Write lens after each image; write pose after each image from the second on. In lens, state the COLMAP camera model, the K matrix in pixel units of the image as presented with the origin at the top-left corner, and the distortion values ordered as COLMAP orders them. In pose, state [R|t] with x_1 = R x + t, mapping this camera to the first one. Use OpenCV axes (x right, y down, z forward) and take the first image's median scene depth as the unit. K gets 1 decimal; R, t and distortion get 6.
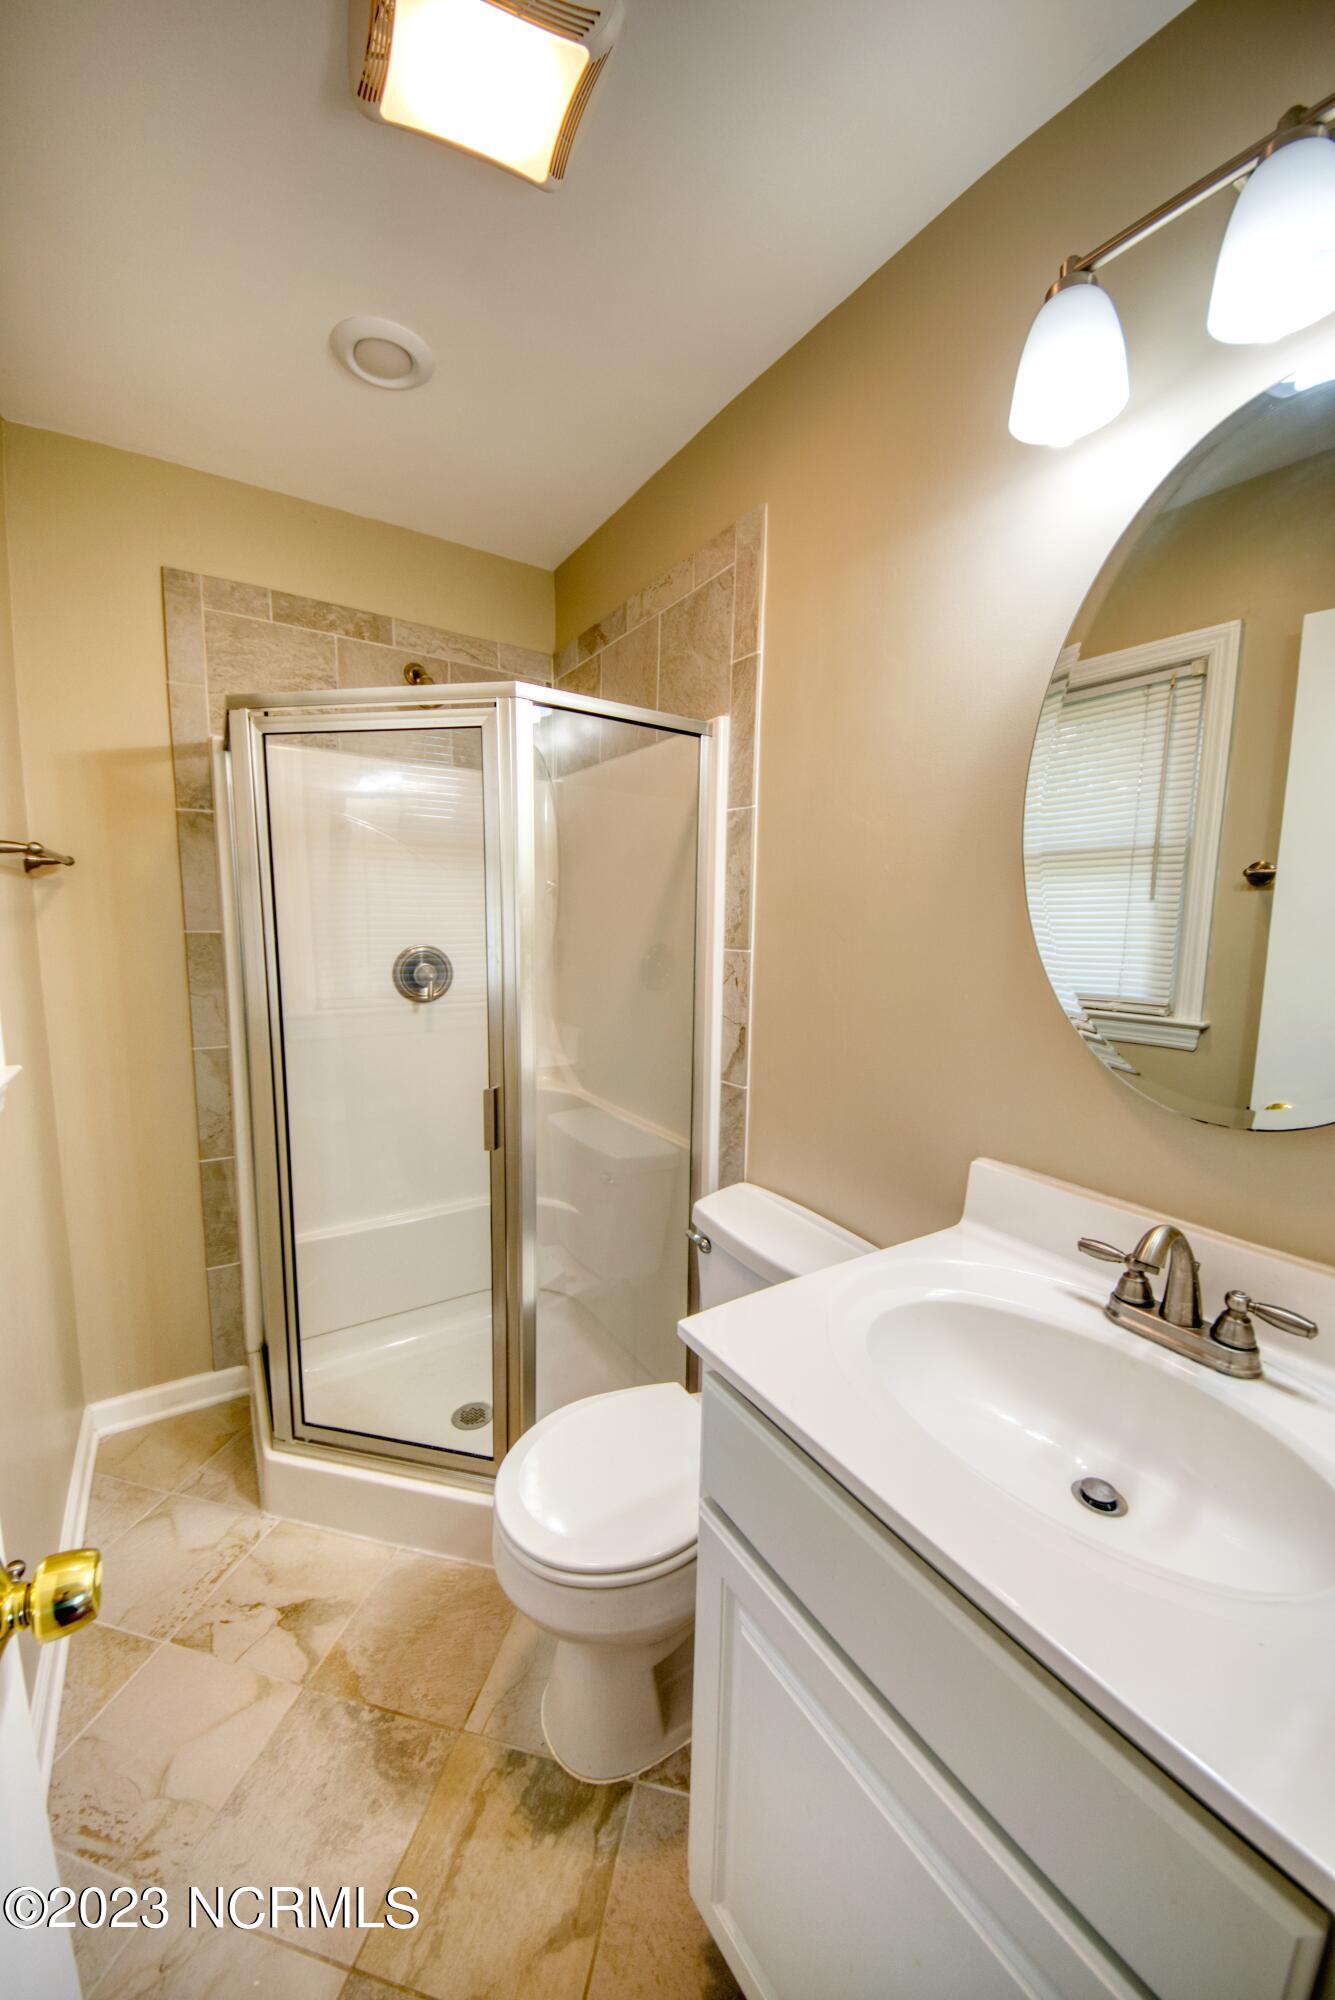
lens RADIAL K [[704.6, 0, 664.0], [0, 704.6, 1010.0], [0, 0, 1]] dist [0.033193, -0.022203]
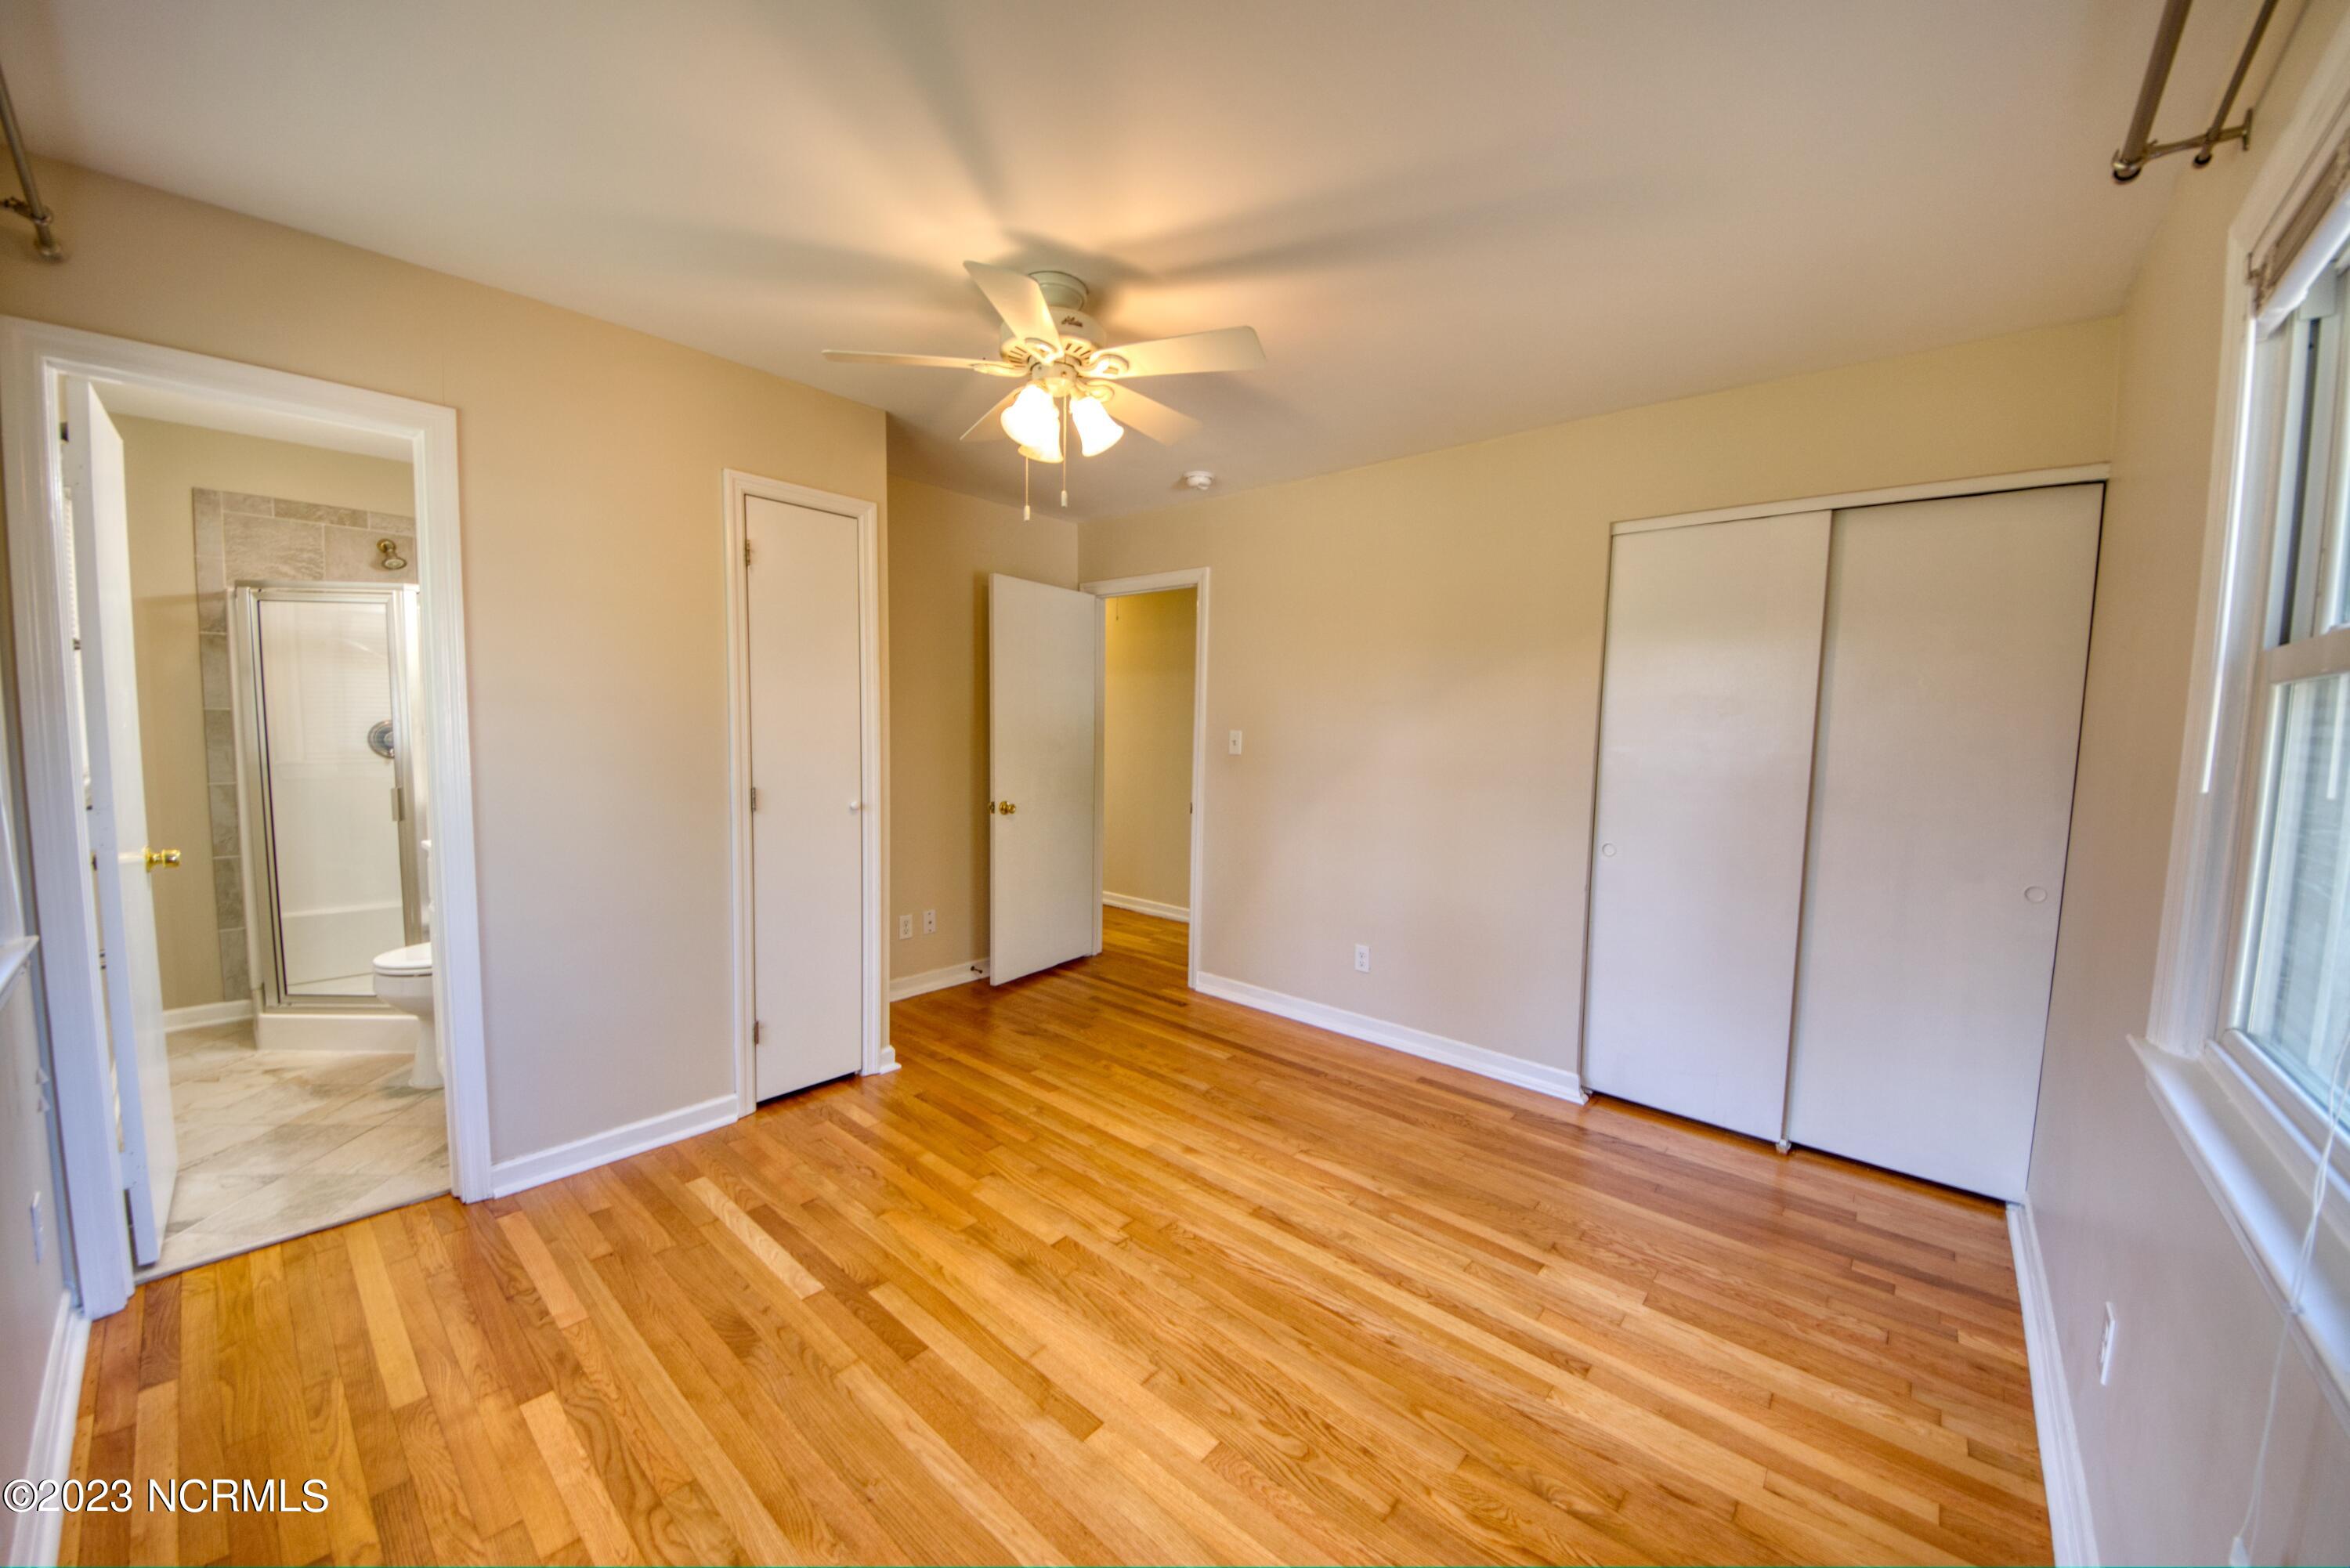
lens RADIAL K [[827.8, 0, 1174.4], [0, 827.8, 792.8], [0, 0, 1]] dist [0.033193, -0.022203]
pose [[0.961600, -0.017866, 0.273873, 0.876373], [0.028847, 0.998931, -0.036121, 0.200703], [-0.272935, 0.042634, 0.961087, -1.331080]]
